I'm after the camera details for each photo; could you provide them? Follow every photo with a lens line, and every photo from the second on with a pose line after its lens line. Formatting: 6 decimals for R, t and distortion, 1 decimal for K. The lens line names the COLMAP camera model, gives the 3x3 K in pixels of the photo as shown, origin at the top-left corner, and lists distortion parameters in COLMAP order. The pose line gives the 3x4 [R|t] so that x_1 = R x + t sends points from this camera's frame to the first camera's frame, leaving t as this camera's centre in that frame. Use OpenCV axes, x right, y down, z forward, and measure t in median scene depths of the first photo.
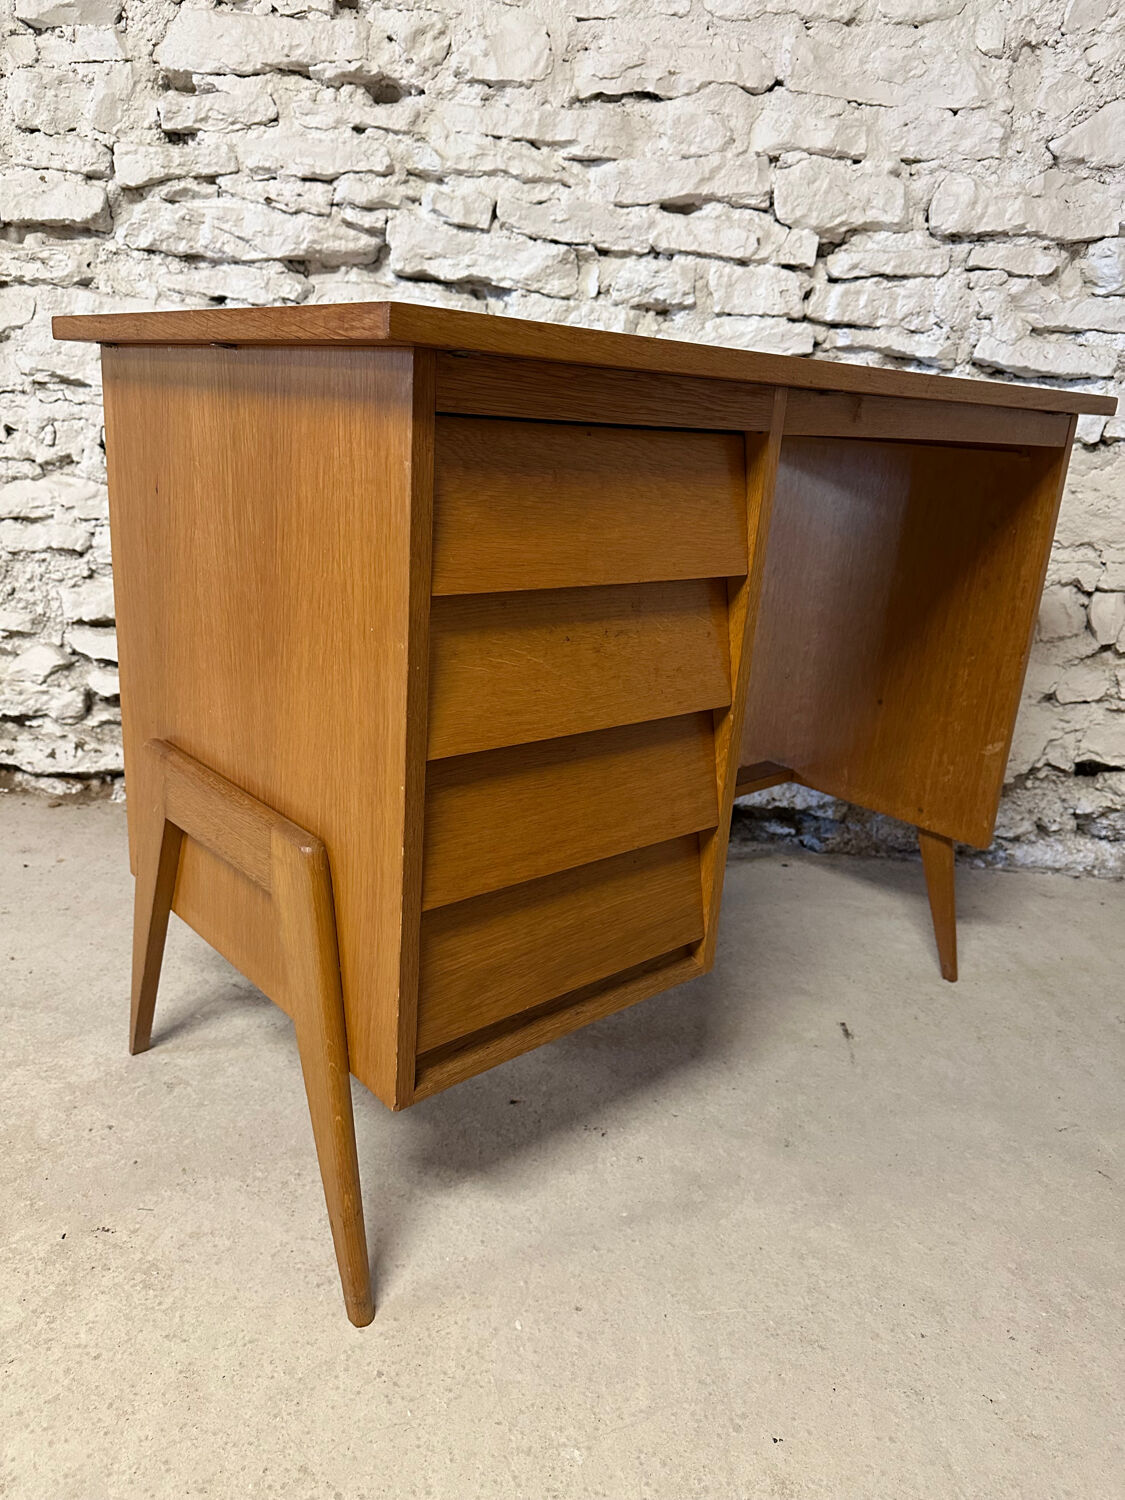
lens RADIAL K [[1068.8, 0, 560.8], [0, 1068.8, 749.3], [0, 0, 1]] dist [0.000530, -0.007837]
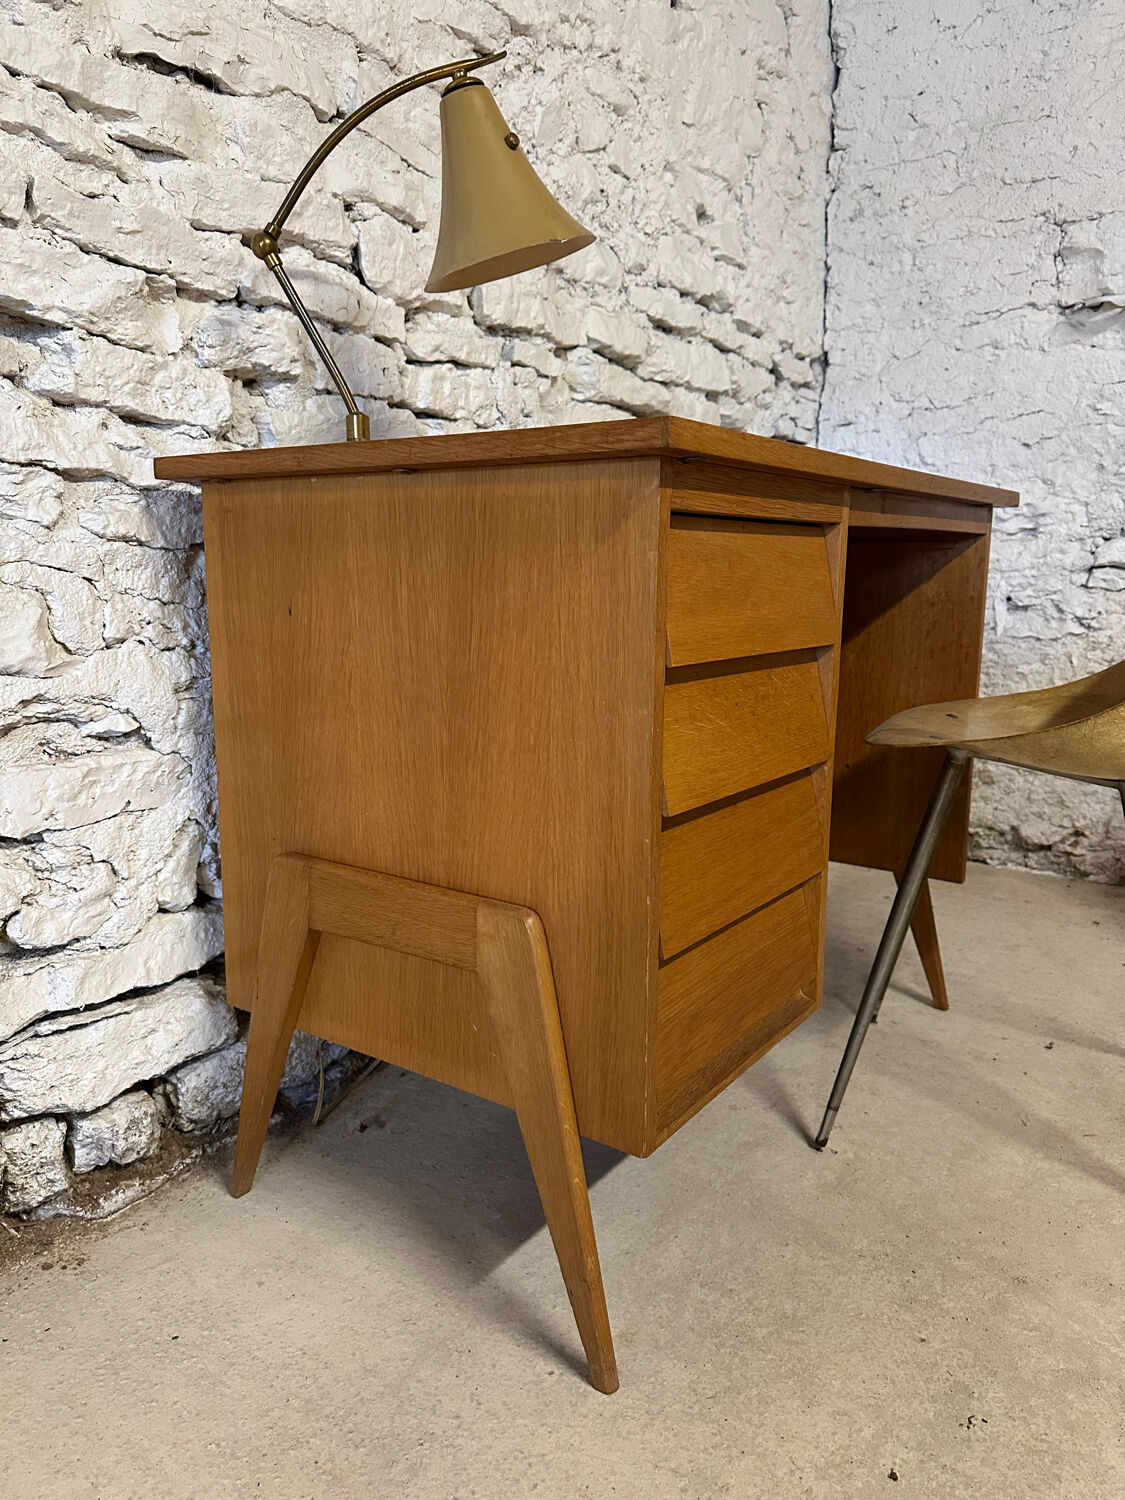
lens RADIAL K [[1062.6, 0, 560.9], [0, 1062.6, 754.8], [0, 0, 1]] dist [0.006884, -0.012047]
pose [[0.532929, -0.208846, 0.819982, -0.455217], [0.288472, 0.955851, 0.055966, -0.155945], [-0.795469, 0.206716, 0.569647, 0.498379]]
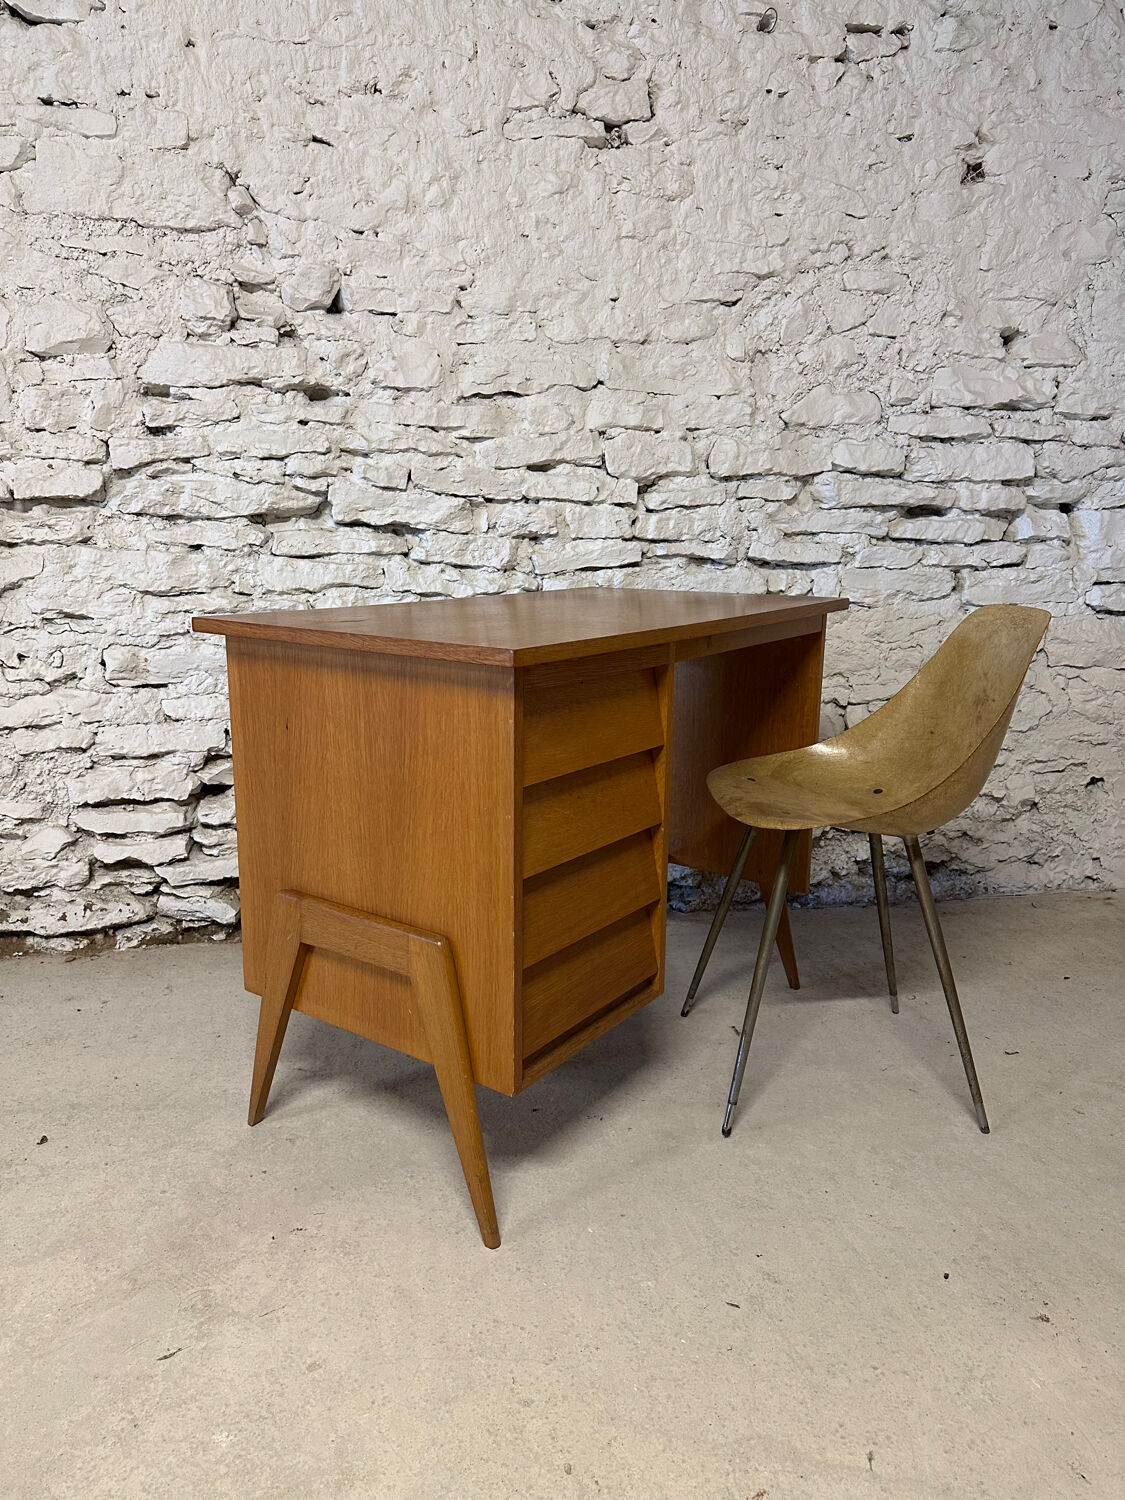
lens RADIAL K [[1041.4, 0, 562.5], [0, 1041.4, 750.0], [0, 0, 1]] dist [0.153819, -0.321246]
pose [[0.974452, -0.101692, 0.200253, -0.178721], [0.118825, 0.990044, -0.075451, -0.029271], [-0.190586, 0.097318, 0.976835, -0.331309]]
